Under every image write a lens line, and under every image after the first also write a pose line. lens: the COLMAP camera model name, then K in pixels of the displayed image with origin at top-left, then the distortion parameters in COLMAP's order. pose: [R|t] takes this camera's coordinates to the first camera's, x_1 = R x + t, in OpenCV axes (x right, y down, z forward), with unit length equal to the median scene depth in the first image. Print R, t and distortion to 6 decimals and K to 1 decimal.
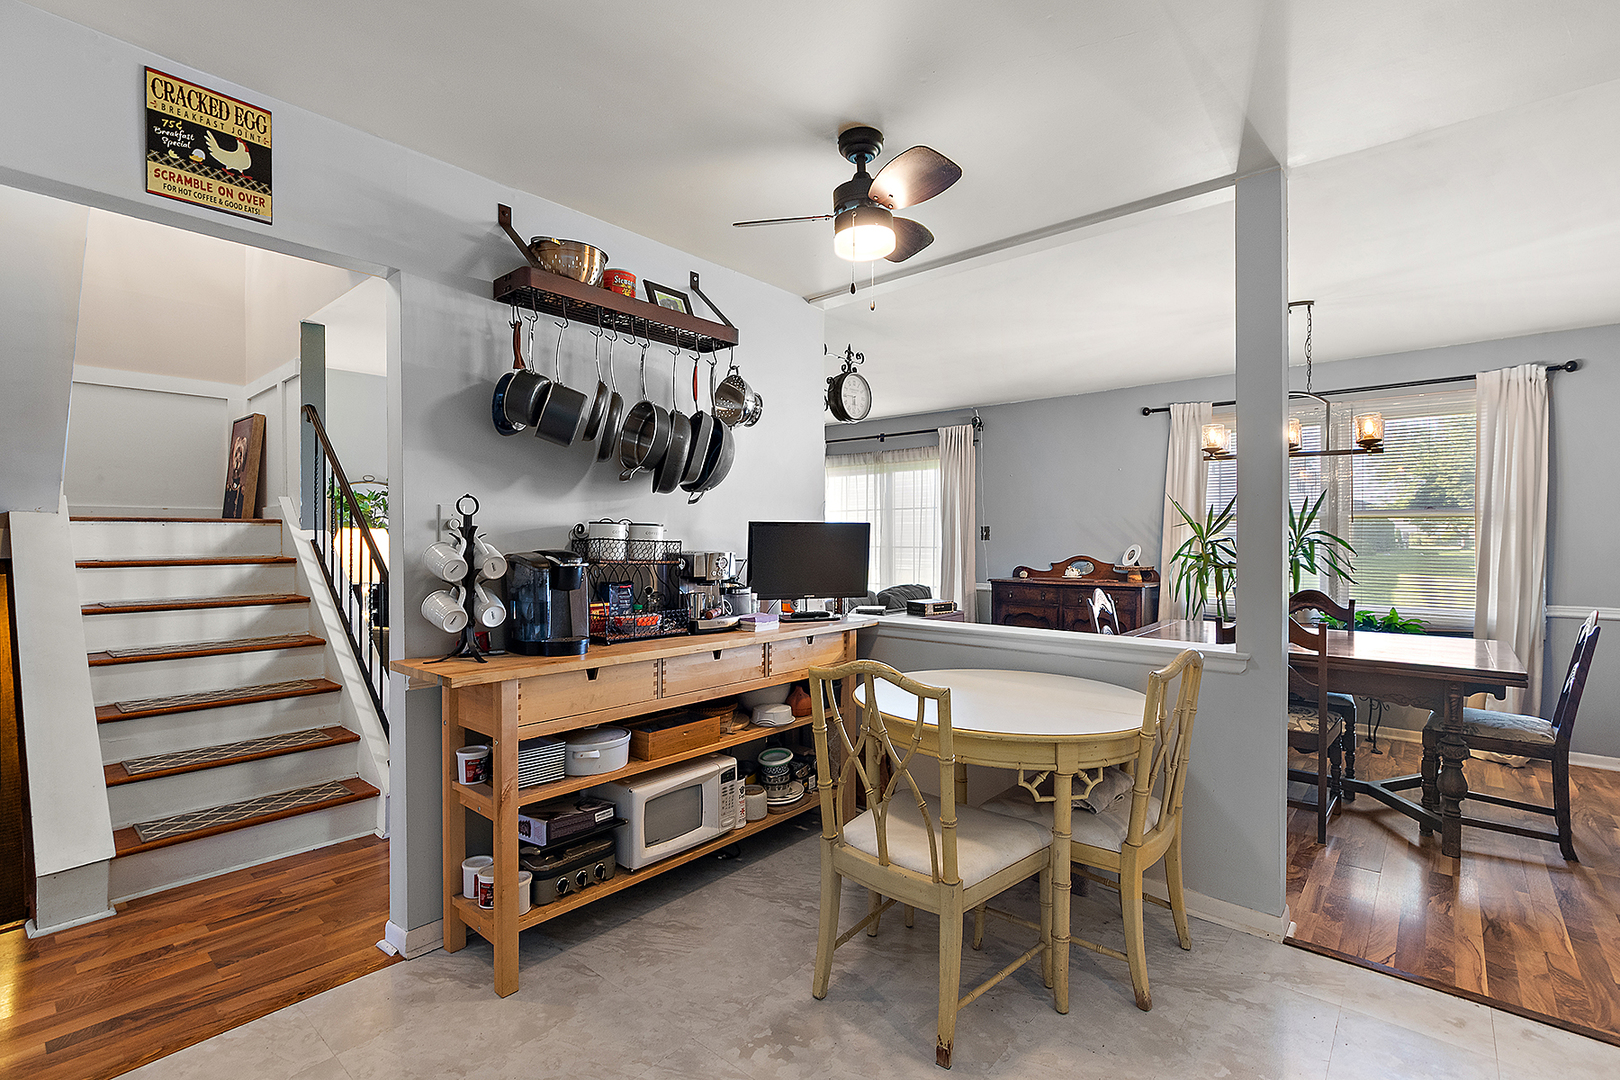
lens RADIAL K [[746.7, 0, 808.6], [0, 746.7, 559.9], [0, 0, 1]] dist [0.000344, 0.000202]
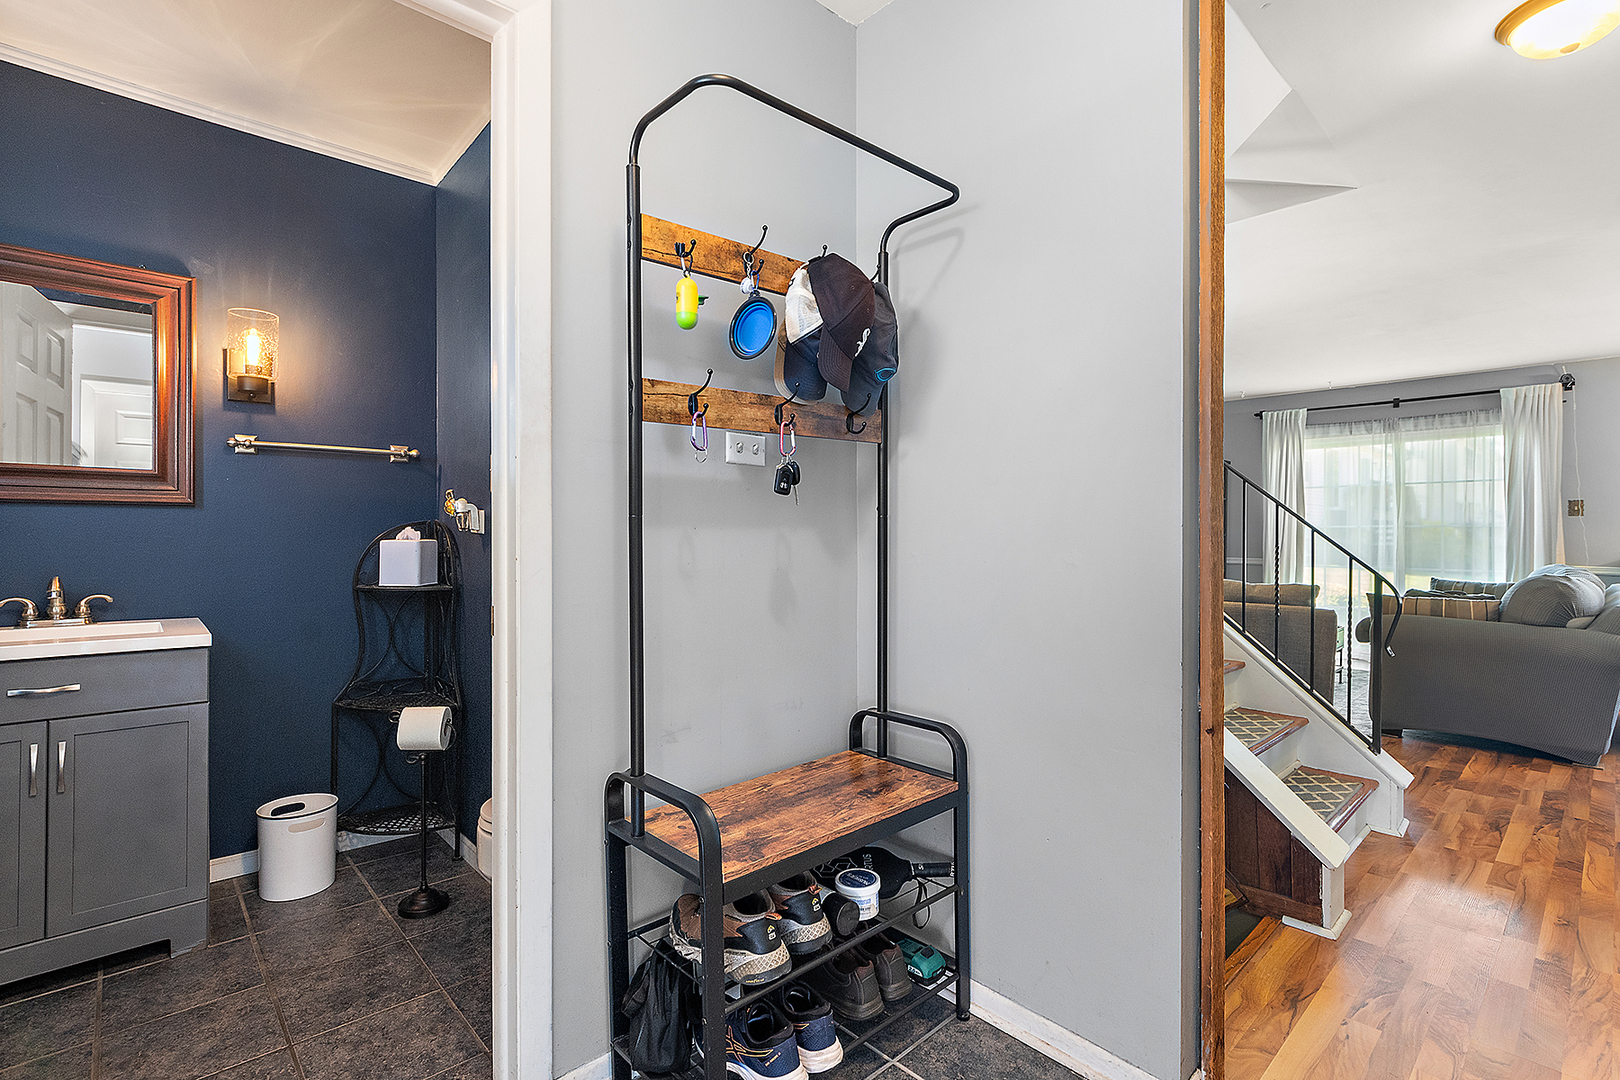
lens RADIAL K [[767.2, 0, 802.6], [0, 767.2, 535.7], [0, 0, 1]] dist [-0.013049, 0.006604]
pose [[0.993867, 0.001168, -0.110579, -0.884829], [-0.004280, 0.999601, -0.027904, 0.039373], [0.110502, 0.028206, 0.993476, 0.041044]]
